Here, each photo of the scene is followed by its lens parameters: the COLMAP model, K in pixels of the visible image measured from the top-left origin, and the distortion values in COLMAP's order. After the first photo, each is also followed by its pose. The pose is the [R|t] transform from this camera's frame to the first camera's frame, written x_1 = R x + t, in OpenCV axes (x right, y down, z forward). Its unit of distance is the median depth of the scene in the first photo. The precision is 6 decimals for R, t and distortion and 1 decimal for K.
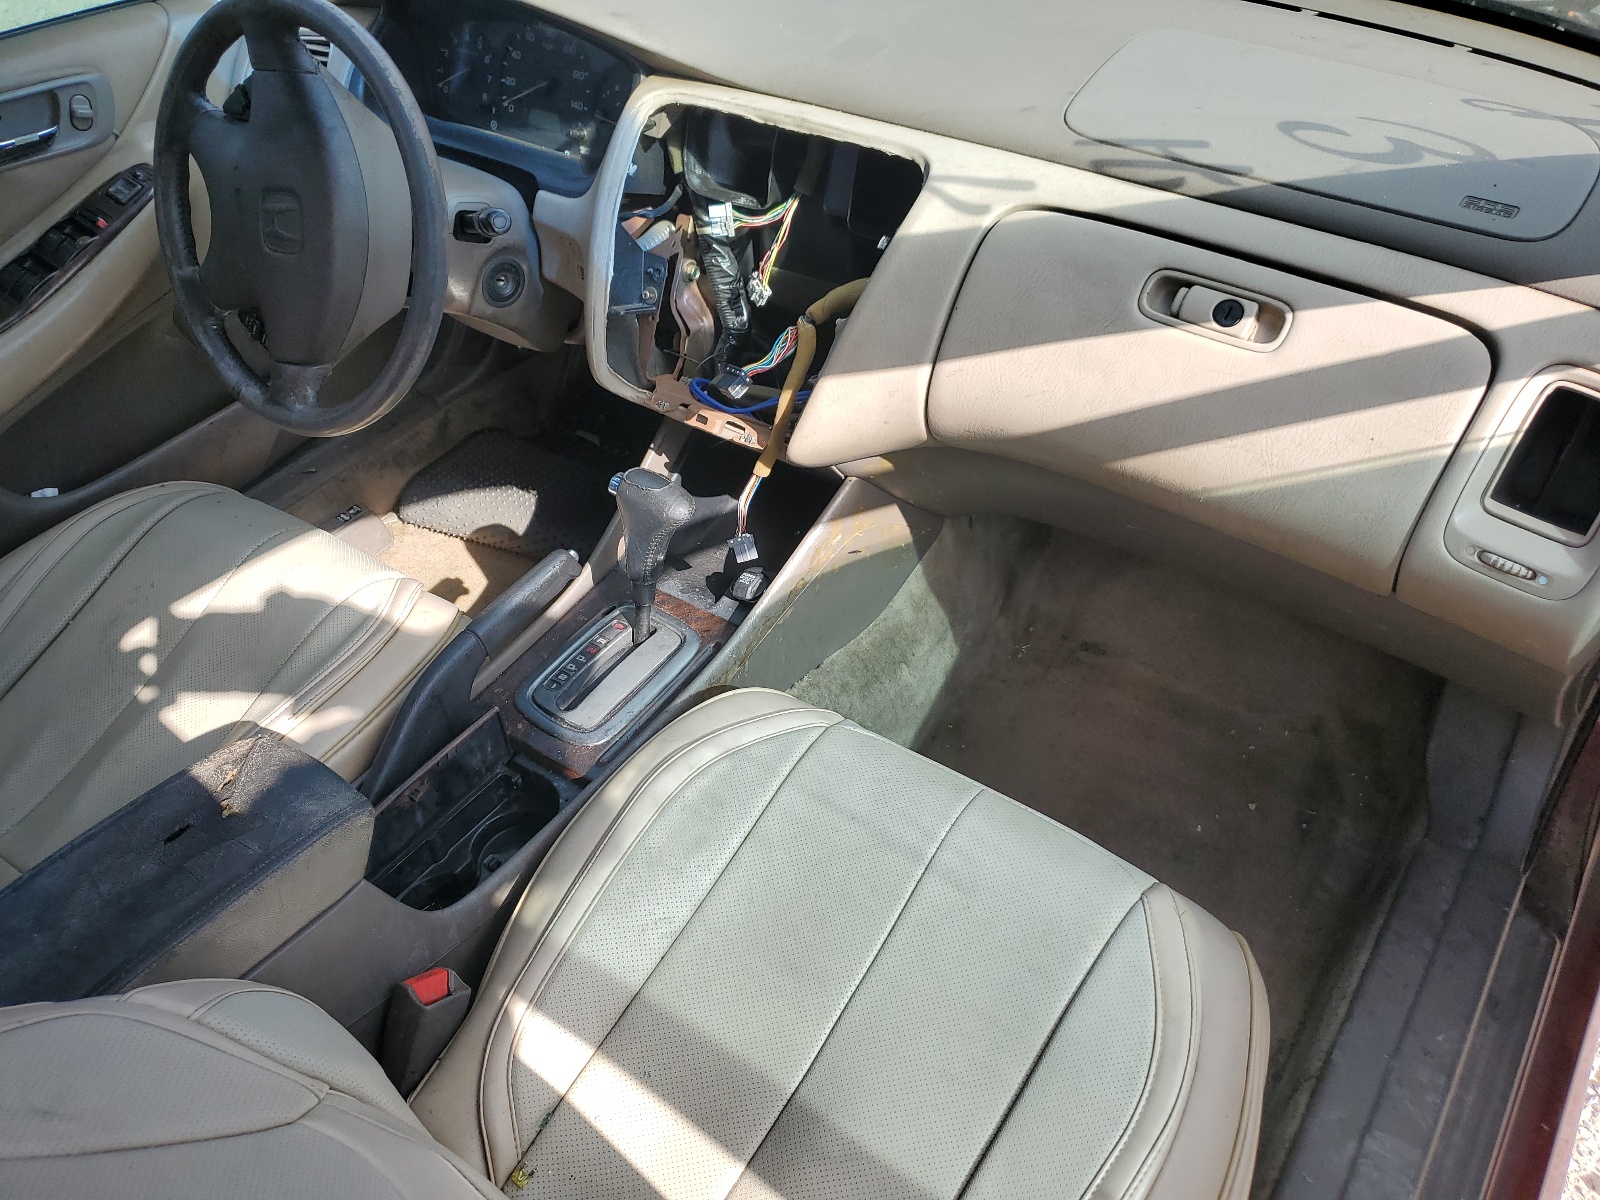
lens RADIAL K [[1227.3, 0, 800.0], [0, 1227.3, 600.0], [0, 0, 1]] dist [0.038662, -0.000347]
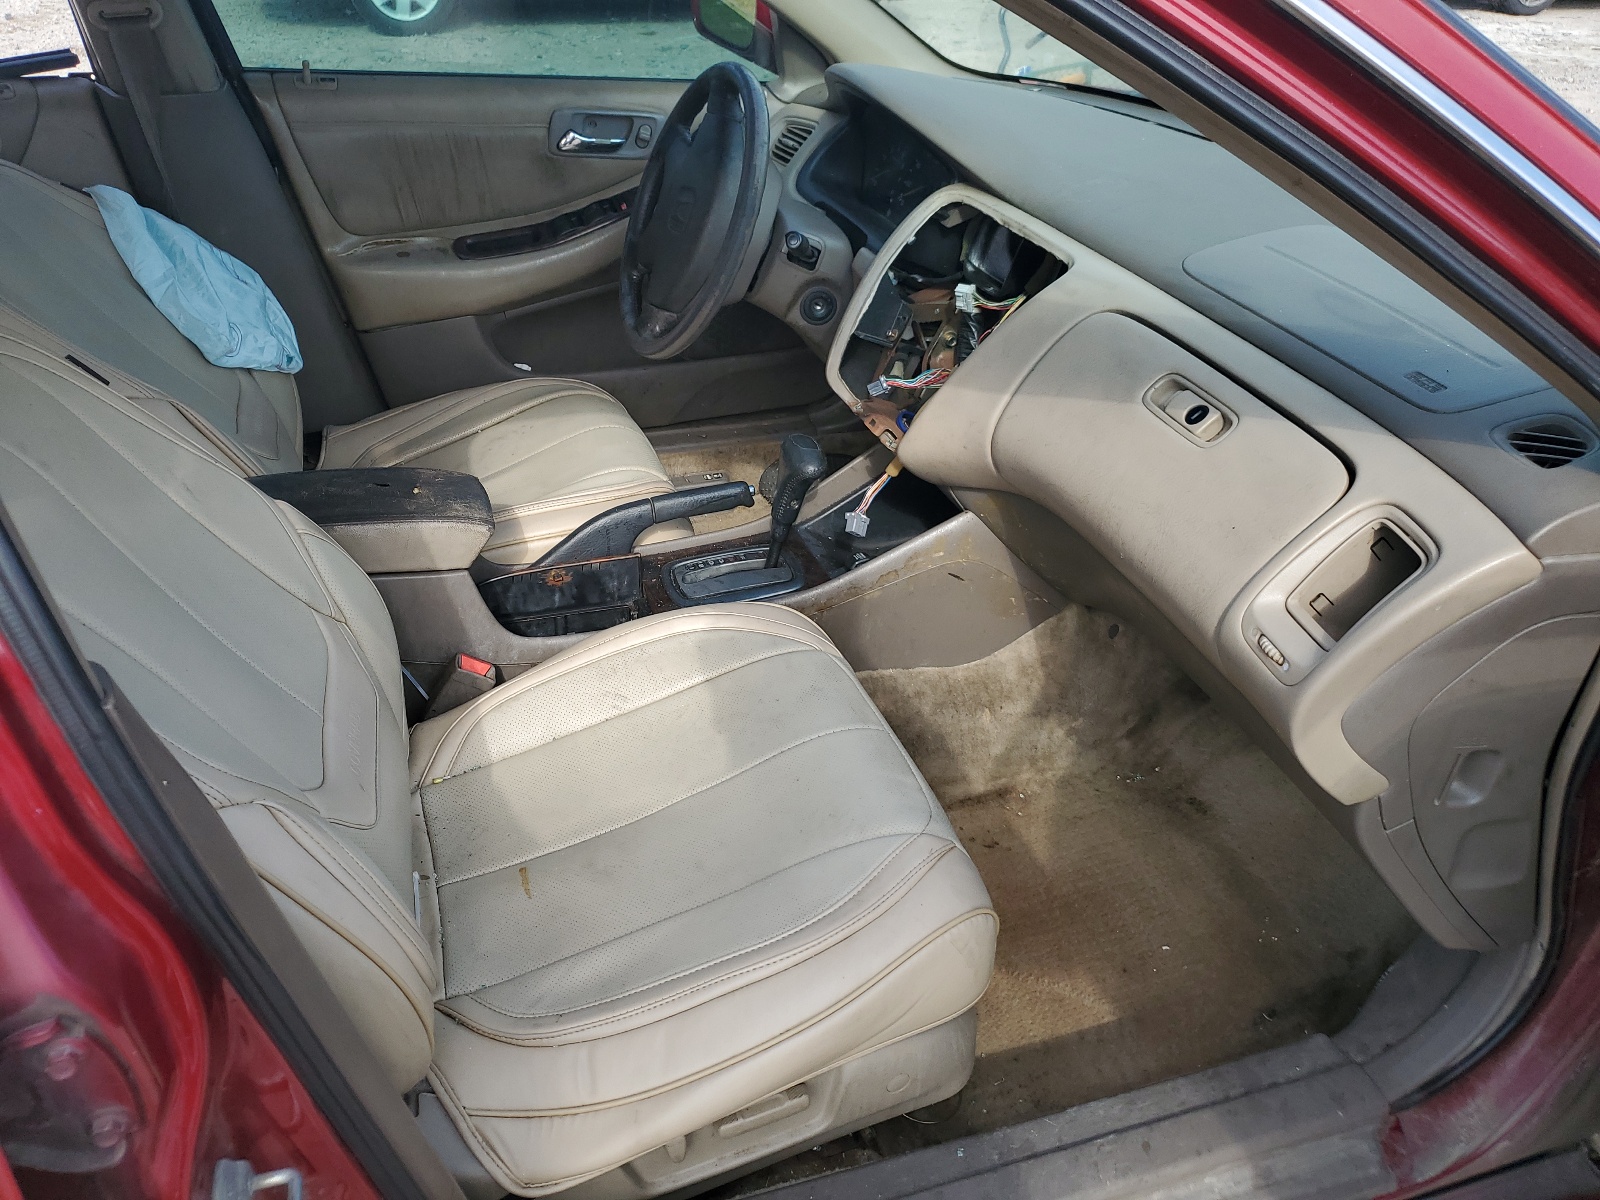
lens RADIAL K [[1208.6, 0, 800.0], [0, 1208.6, 600.0], [0, 0, 1]] dist [0.086533, -0.001777]
pose [[0.820523, 0.371285, -0.434614, 0.464339], [-0.439626, 0.895849, -0.064675, 0.131099], [0.365336, 0.244135, 0.898292, -0.119676]]
